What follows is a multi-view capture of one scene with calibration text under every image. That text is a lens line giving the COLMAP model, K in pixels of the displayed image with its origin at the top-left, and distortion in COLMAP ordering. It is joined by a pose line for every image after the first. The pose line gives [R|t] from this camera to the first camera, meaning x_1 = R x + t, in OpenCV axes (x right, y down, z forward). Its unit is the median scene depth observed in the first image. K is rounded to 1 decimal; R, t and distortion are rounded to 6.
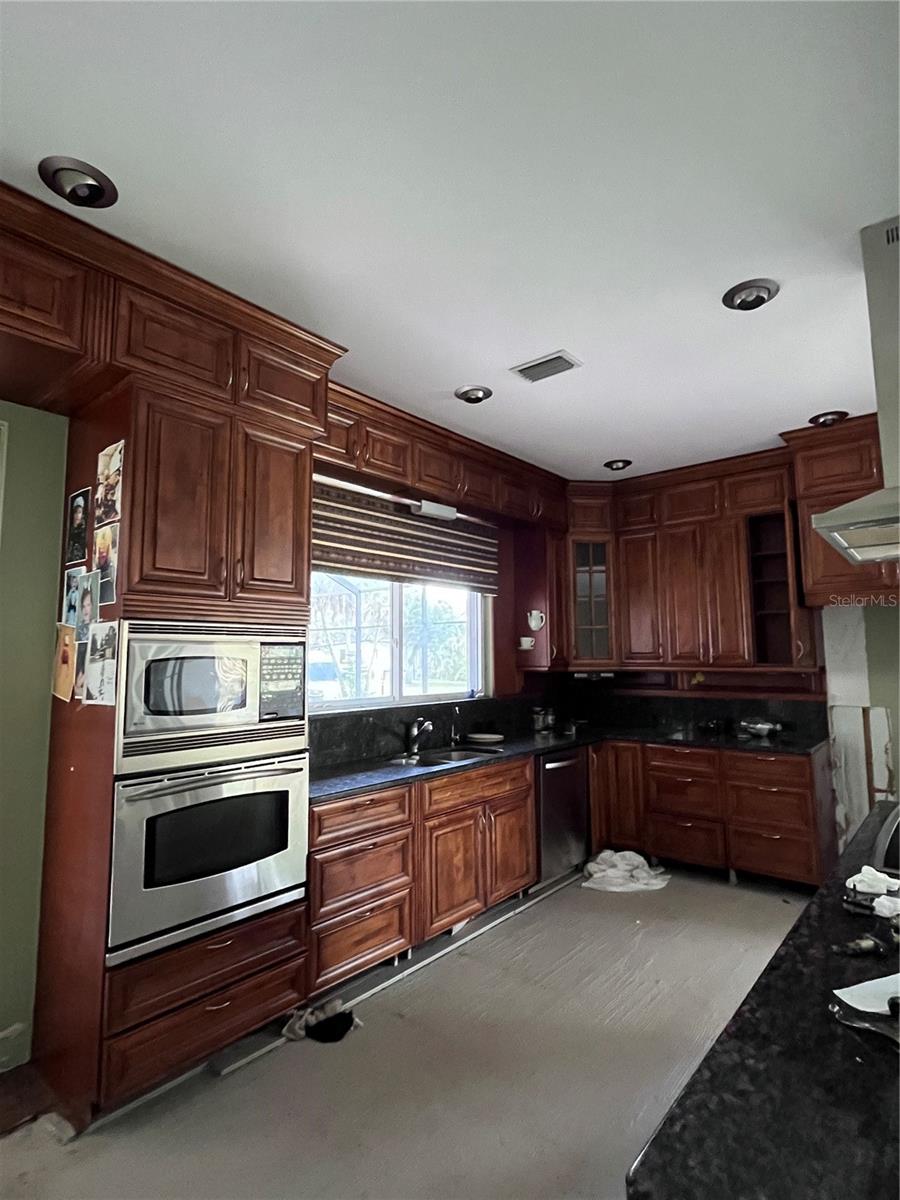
lens RADIAL K [[612.0, 0, 452.7], [0, 612.0, 591.6], [0, 0, 1]] dist [-0.004094, 0.001353]
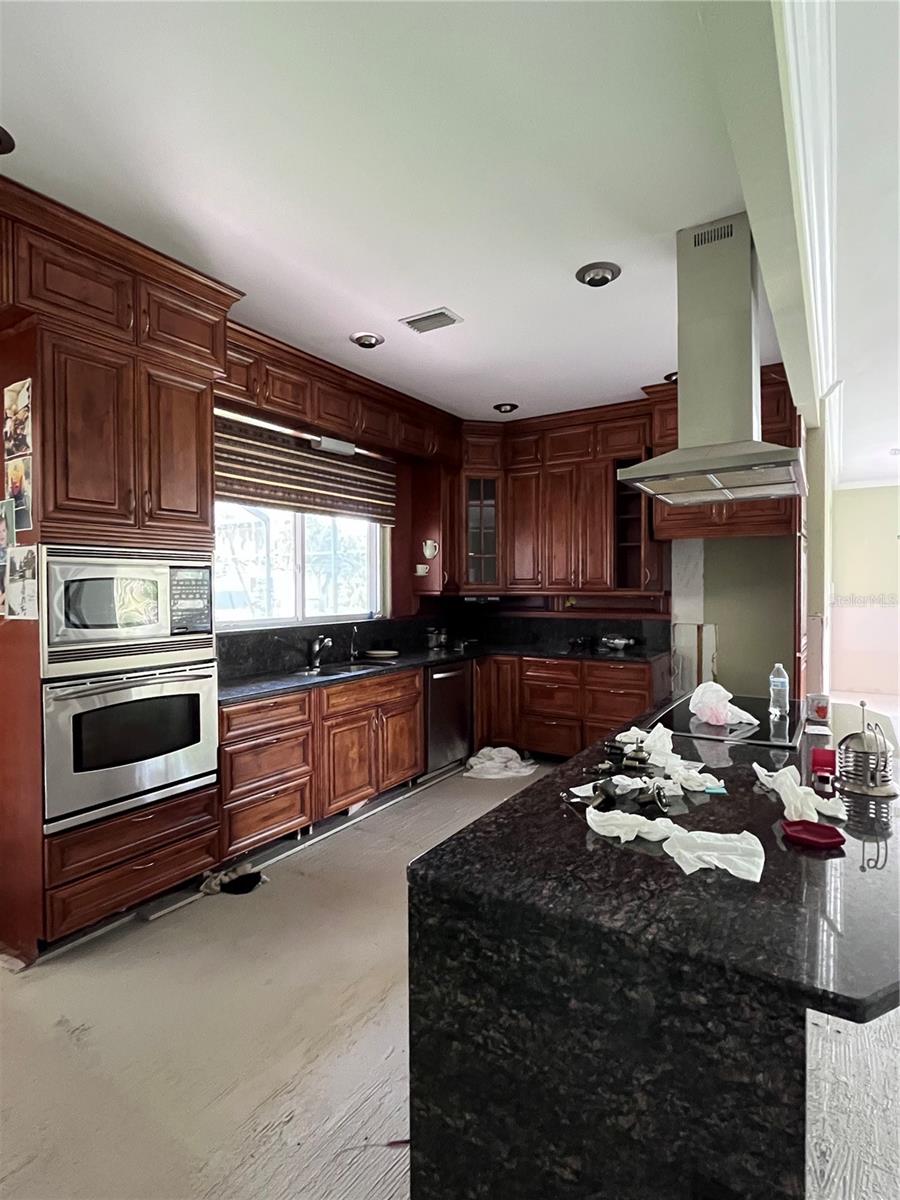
lens RADIAL K [[612.0, 0, 453.8], [0, 612.0, 591.0], [0, 0, 1]] dist [-0.004094, 0.001353]
pose [[0.990395, 0.001046, 0.138263, 0.029537], [-0.016875, 0.993411, 0.113361, -0.004611], [-0.137233, -0.114606, 0.983886, -0.112434]]
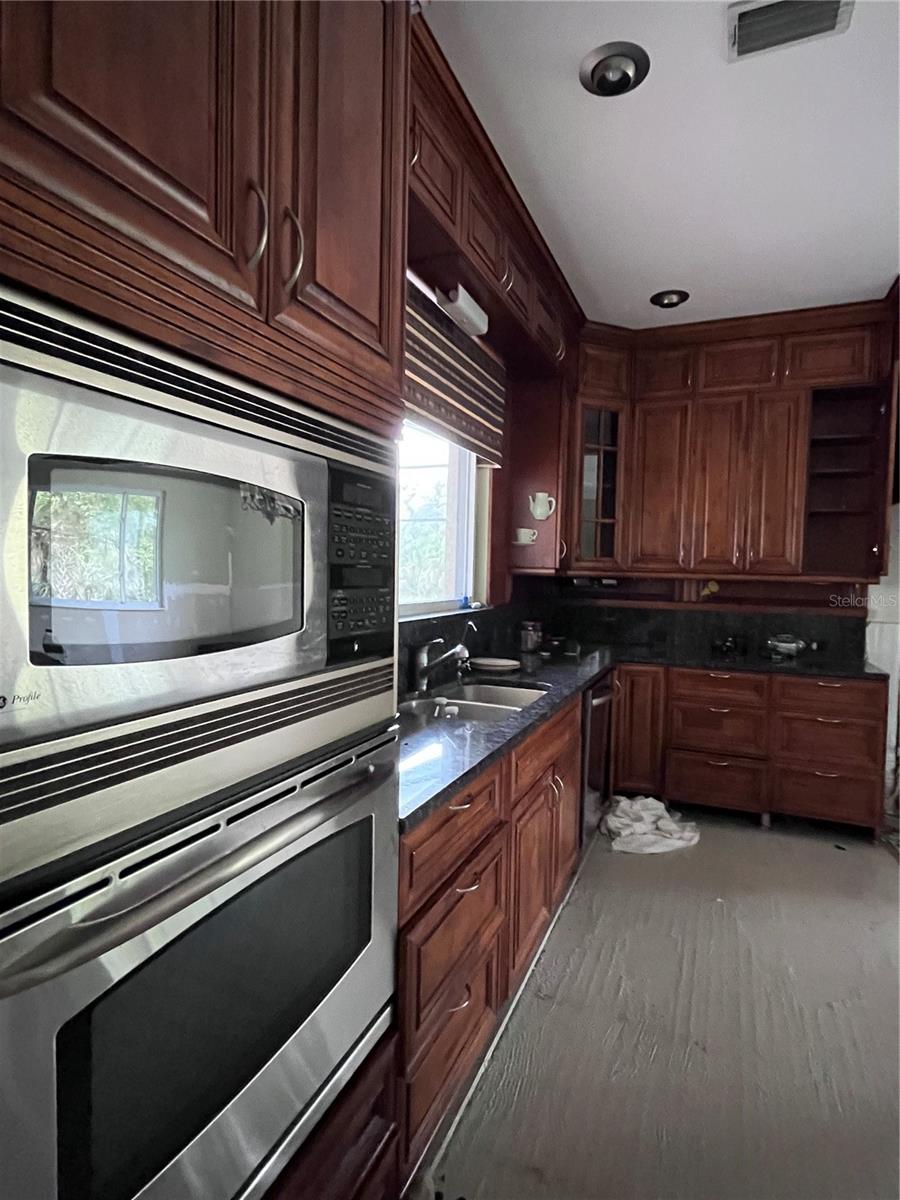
lens RADIAL K [[612.0, 0, 450.1], [0, 612.0, 589.2], [0, 0, 1]] dist [-0.004094, 0.001353]
pose [[0.956558, 0.020195, 0.290840, -0.211897], [-0.061100, 0.989330, 0.132260, 0.064000], [-0.285066, -0.144284, 0.947586, 0.364671]]
